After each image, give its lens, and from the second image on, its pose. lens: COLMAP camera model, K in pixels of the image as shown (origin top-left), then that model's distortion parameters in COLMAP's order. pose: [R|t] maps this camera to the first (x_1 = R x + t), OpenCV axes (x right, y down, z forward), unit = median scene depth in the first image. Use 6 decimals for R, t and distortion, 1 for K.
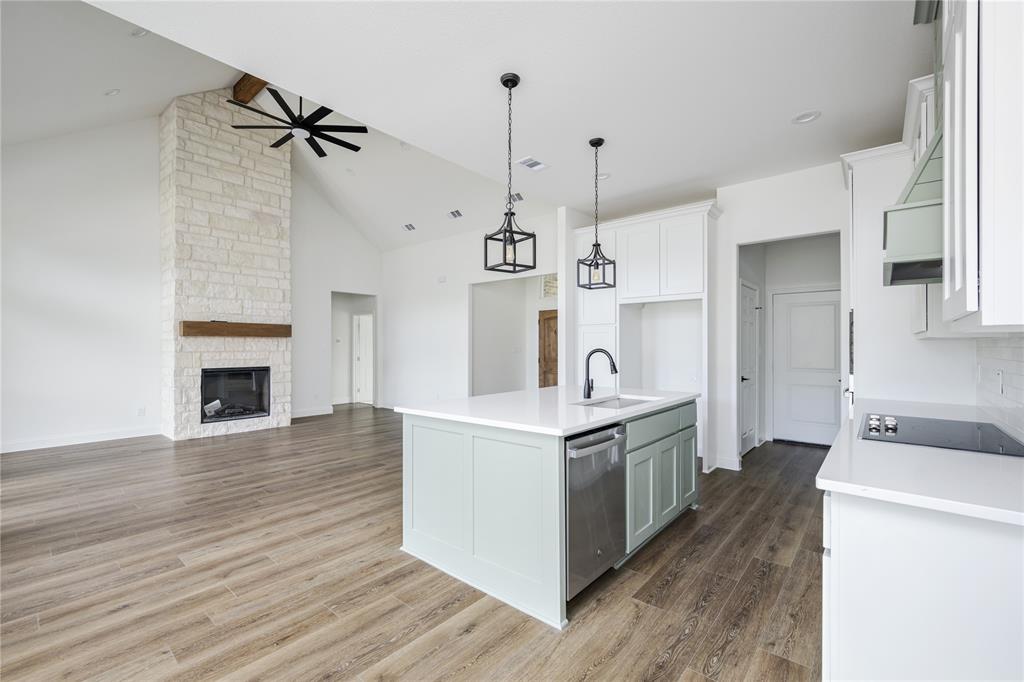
lens RADIAL K [[435.5, 0, 509.8], [0, 435.5, 335.7], [0, 0, 1]] dist [-0.004217, -0.000129]
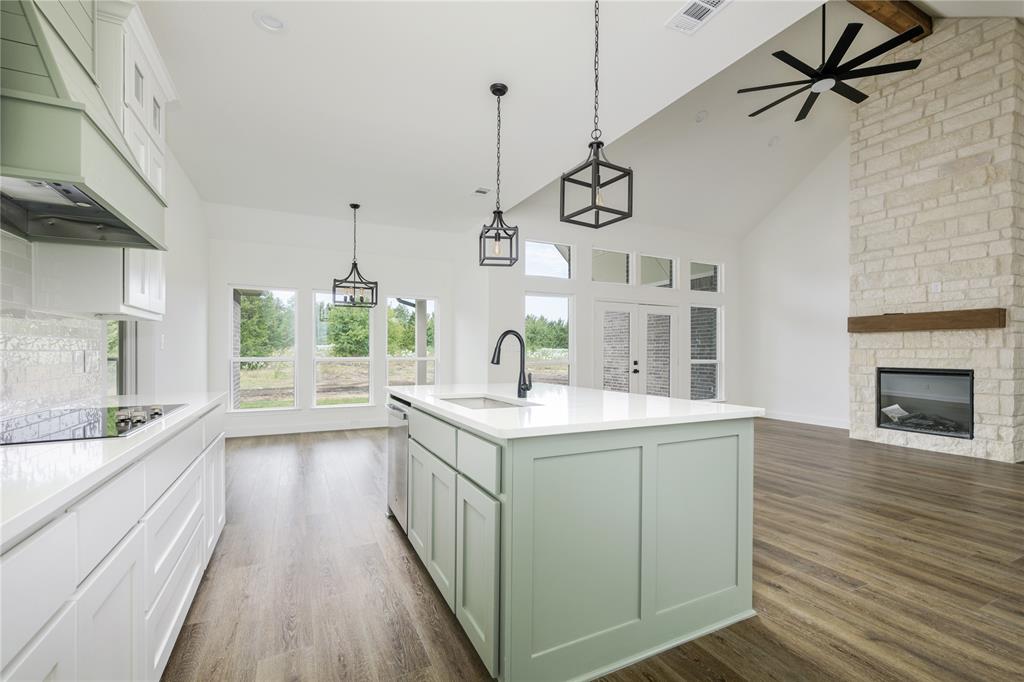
lens RADIAL K [[443.6, 0, 512.0], [0, 443.6, 341.0], [0, 0, 1]] dist [-0.000651, 0.000255]
pose [[-0.395503, -0.023235, -0.918171, 0.467365], [0.020771, 0.999198, -0.034232, 0.037527], [0.918230, -0.032610, -0.394703, 0.680860]]
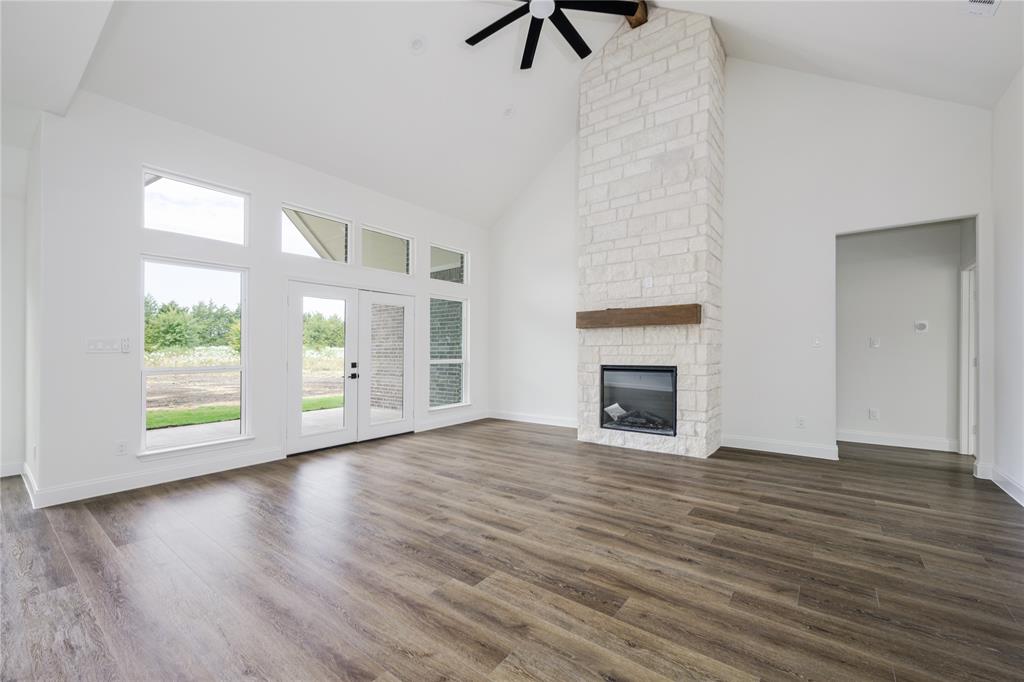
lens RADIAL K [[417.9, 0, 514.9], [0, 417.9, 348.3], [0, 0, 1]] dist [-0.000385, -0.000097]
pose [[0.055433, -0.004991, -0.998450, 0.122723], [0.032203, 0.999476, -0.003209, 0.040669], [0.997943, -0.031975, 0.055564, 0.802029]]
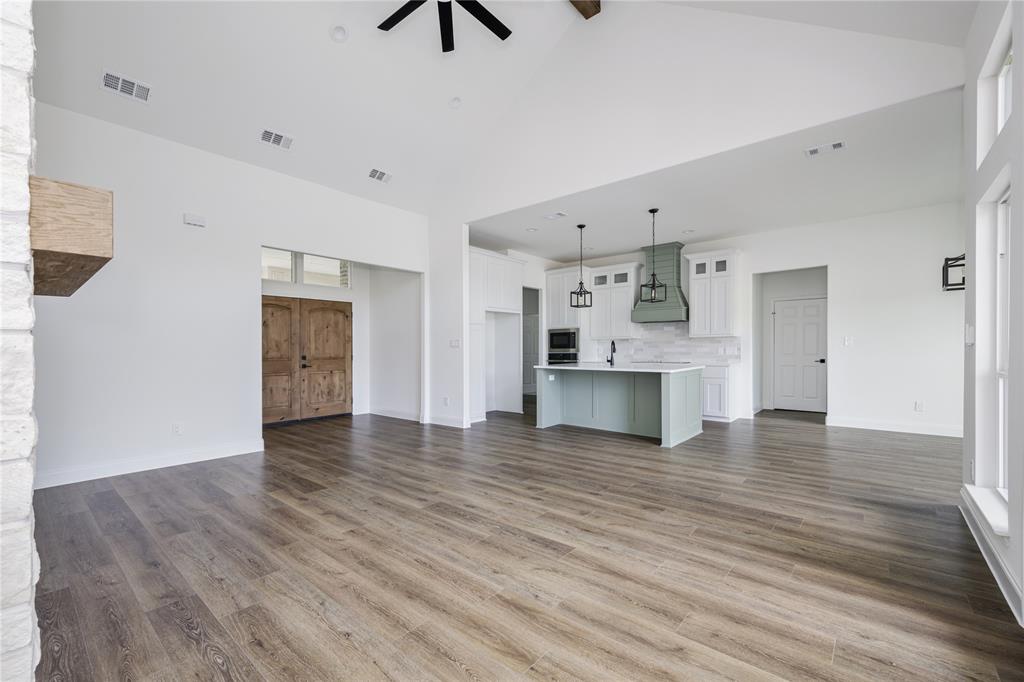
lens RADIAL K [[429.7, 0, 515.4], [0, 429.7, 347.5], [0, 0, 1]] dist [0.000849, -0.000249]
pose [[-0.010842, 0.004712, 0.999930, -0.945156], [-0.020682, 0.999774, -0.004935, 0.041671], [-0.999727, -0.020734, -0.010742, 0.773103]]
